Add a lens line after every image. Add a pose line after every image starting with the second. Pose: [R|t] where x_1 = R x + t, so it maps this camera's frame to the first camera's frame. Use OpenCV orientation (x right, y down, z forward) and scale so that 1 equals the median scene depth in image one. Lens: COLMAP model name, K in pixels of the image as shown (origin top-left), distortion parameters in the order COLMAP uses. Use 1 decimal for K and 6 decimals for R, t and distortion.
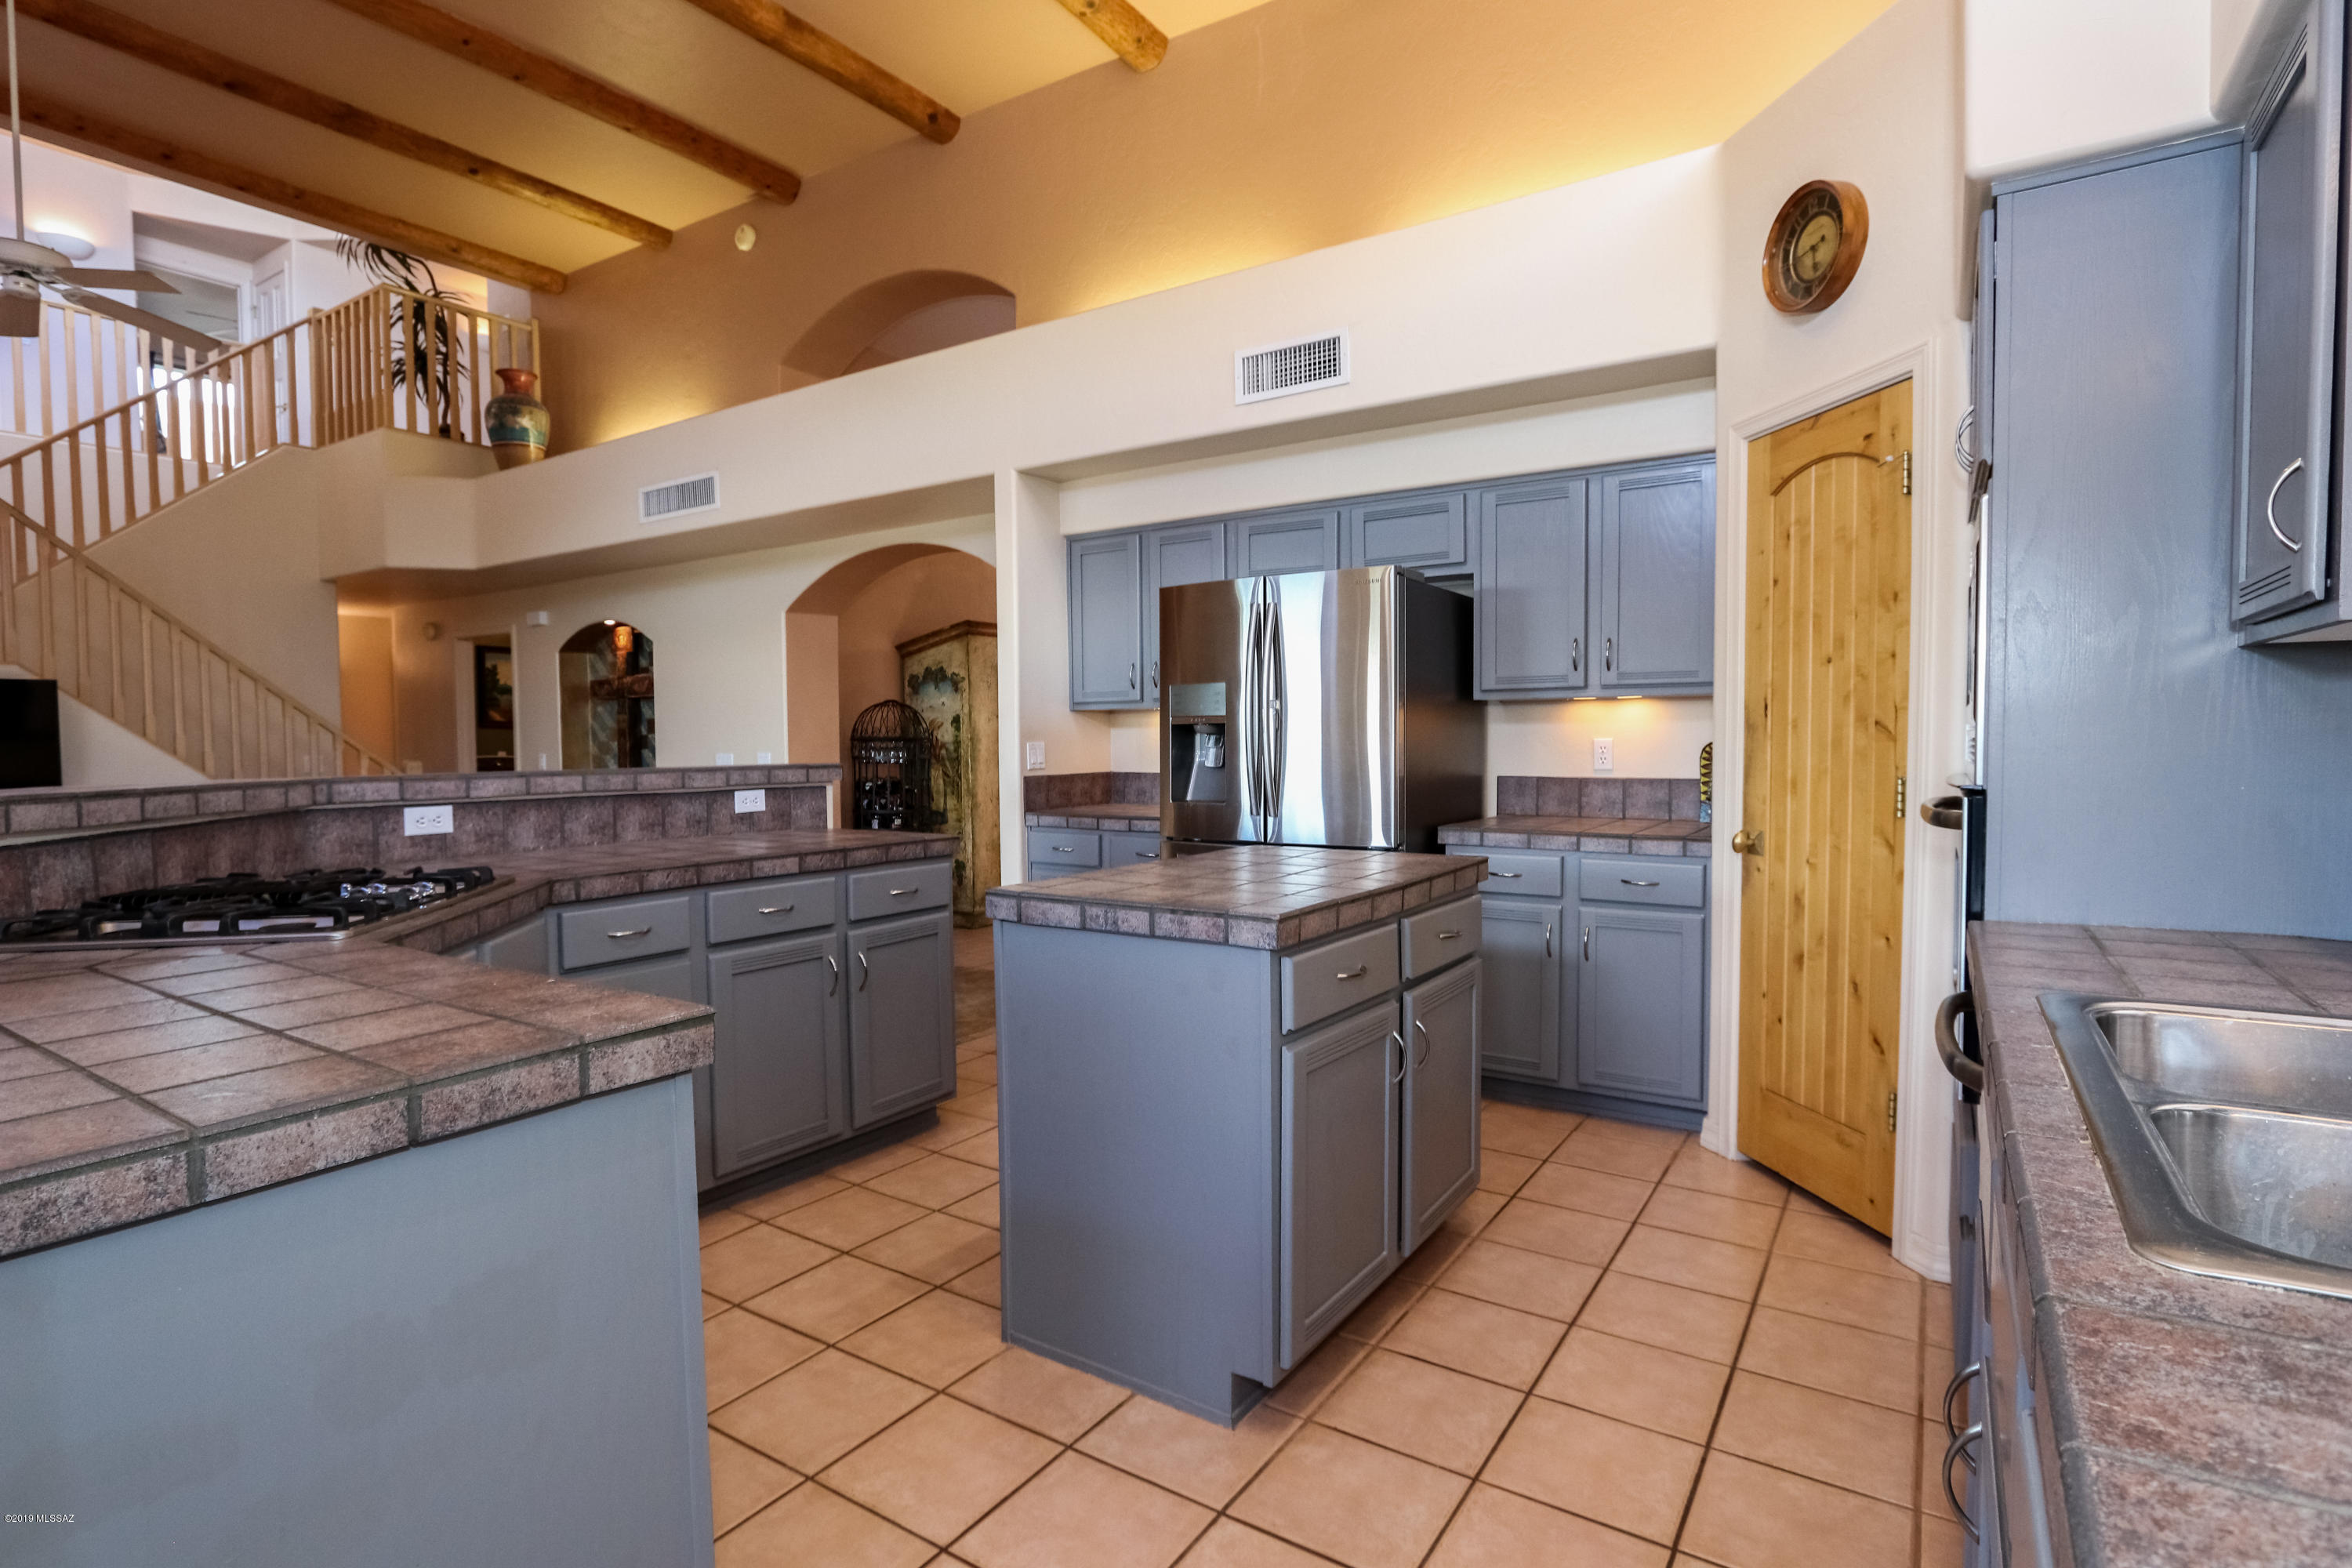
lens RADIAL K [[1147.0, 0, 1186.1], [0, 1147.0, 792.9], [0, 0, 1]] dist [-0.016408, -0.000028]
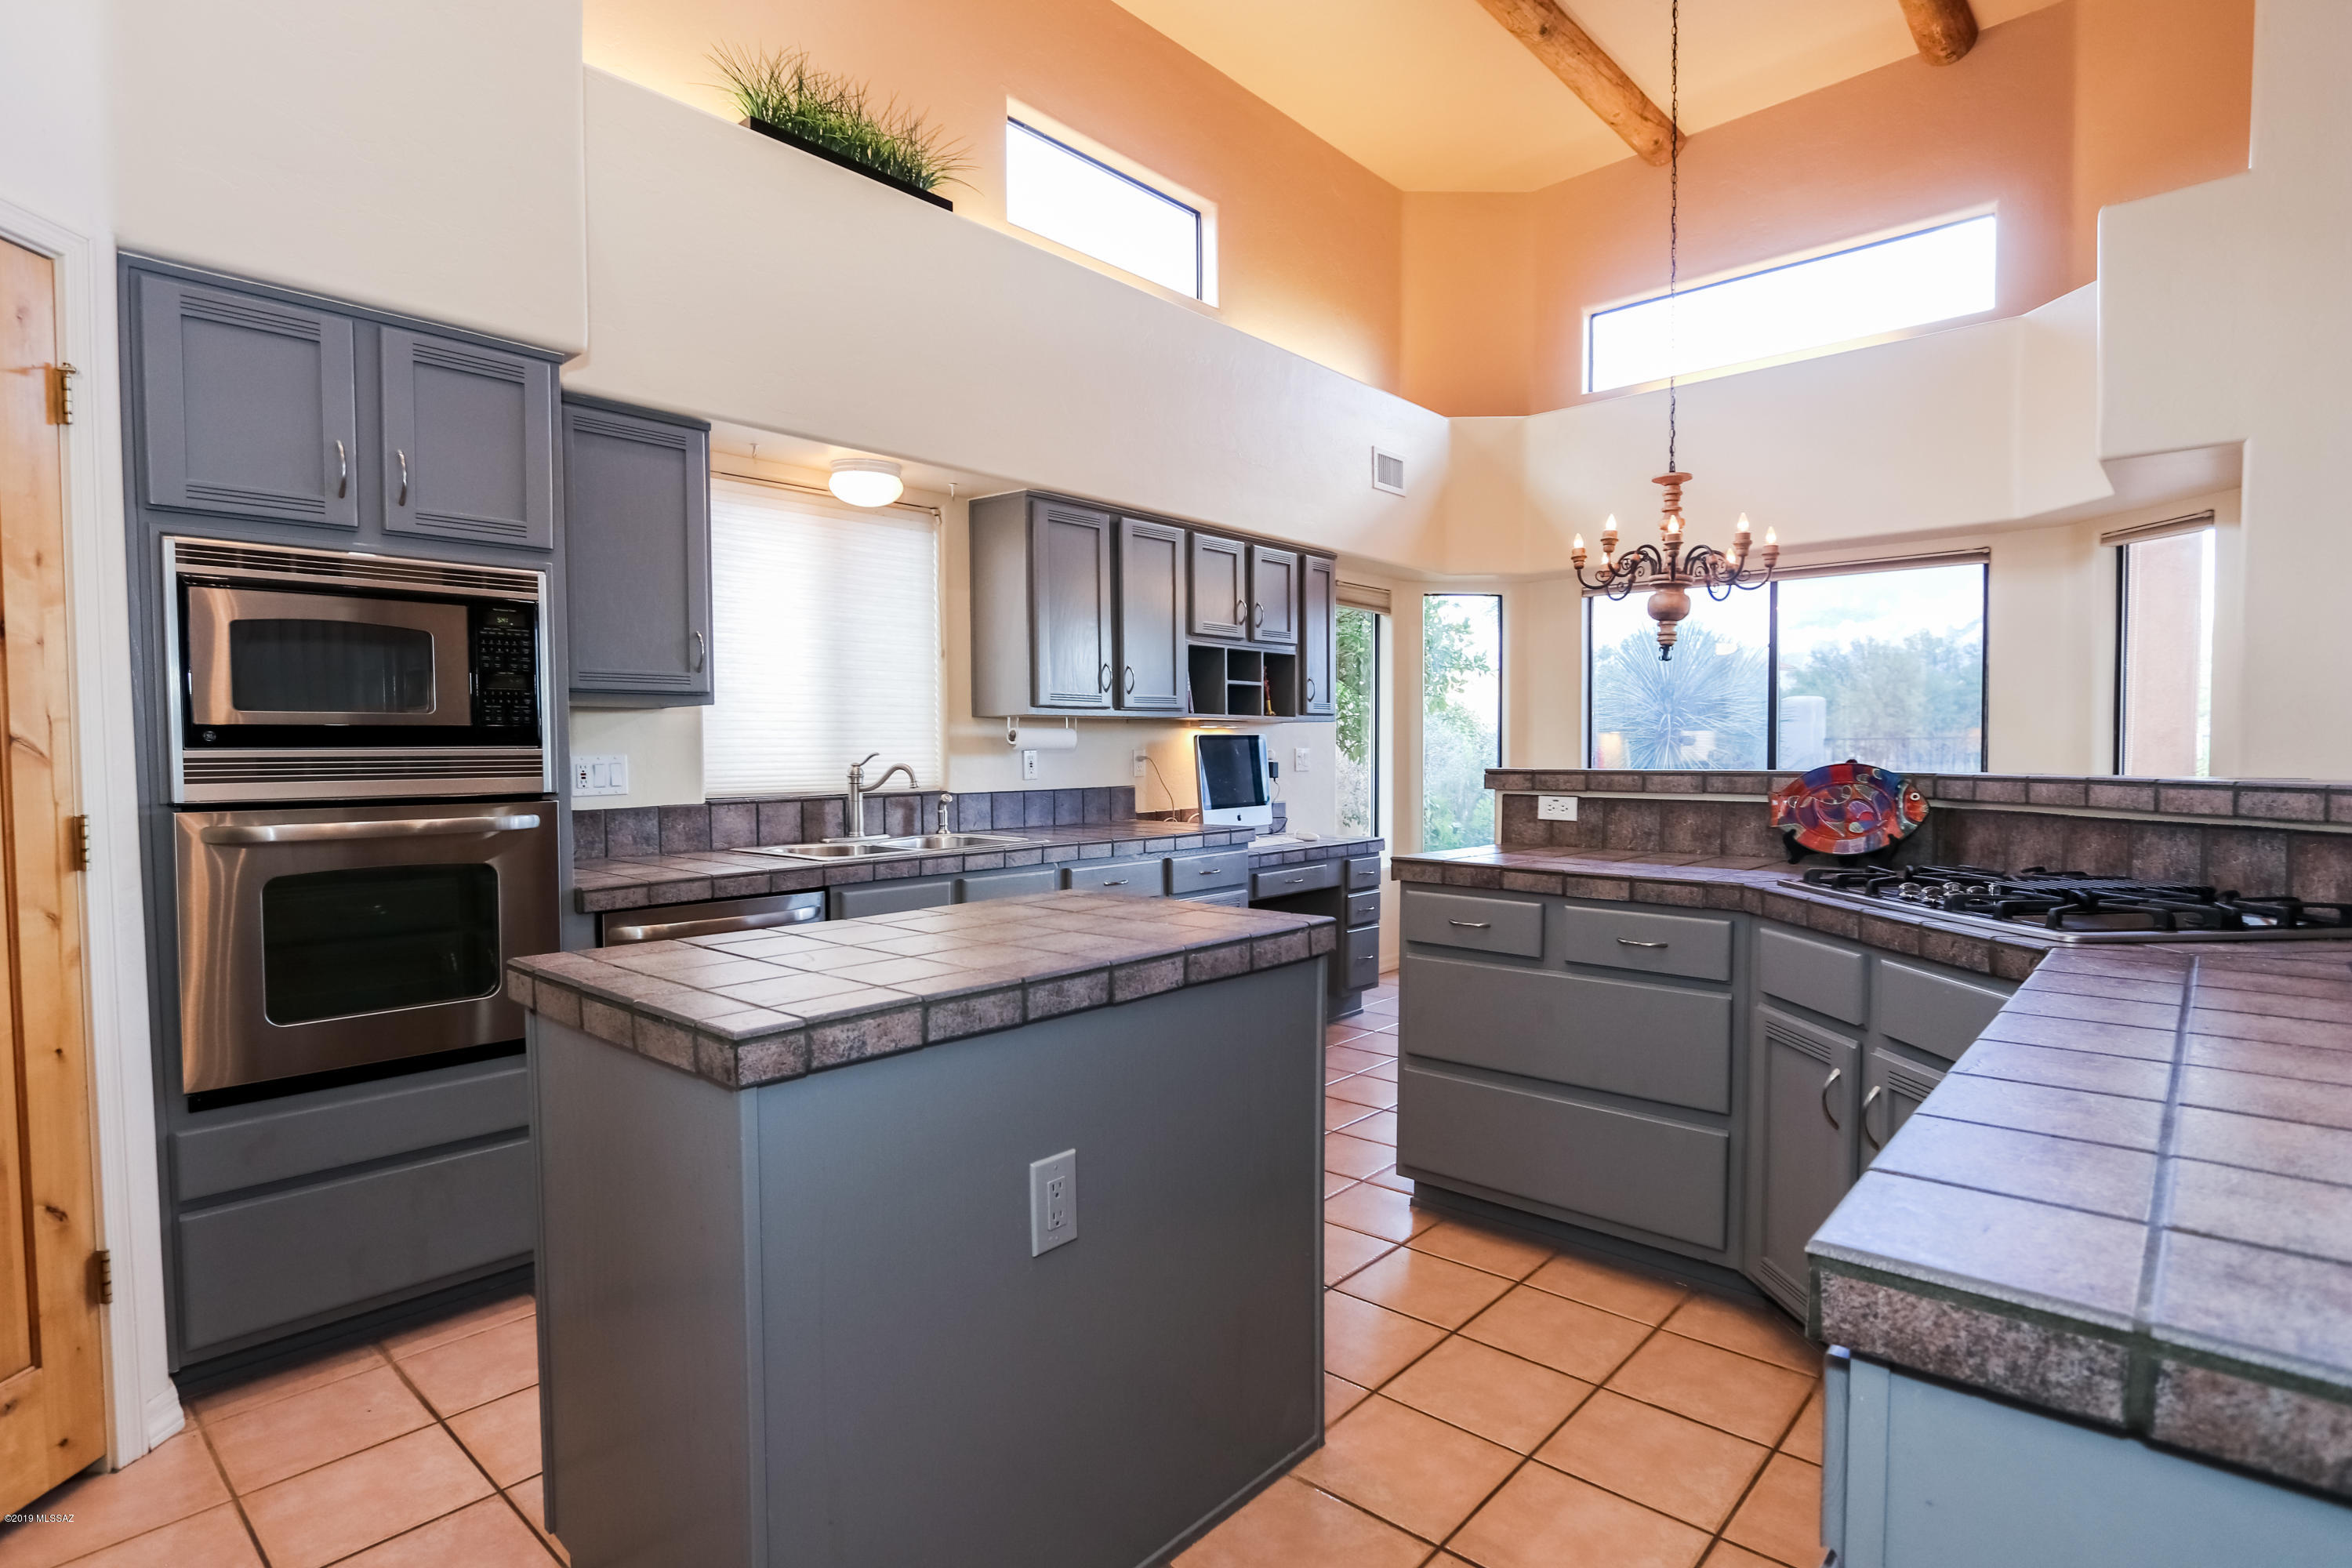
lens RADIAL K [[1191.9, 0, 1162.6], [0, 1191.9, 782.8], [0, 0, 1]] dist [-0.013750, 0.000610]
pose [[-0.985364, 0.010907, 0.170115, -0.150674], [0.023987, 0.996893, 0.075026, -0.065437], [-0.168768, 0.078009, -0.982564, 1.422541]]
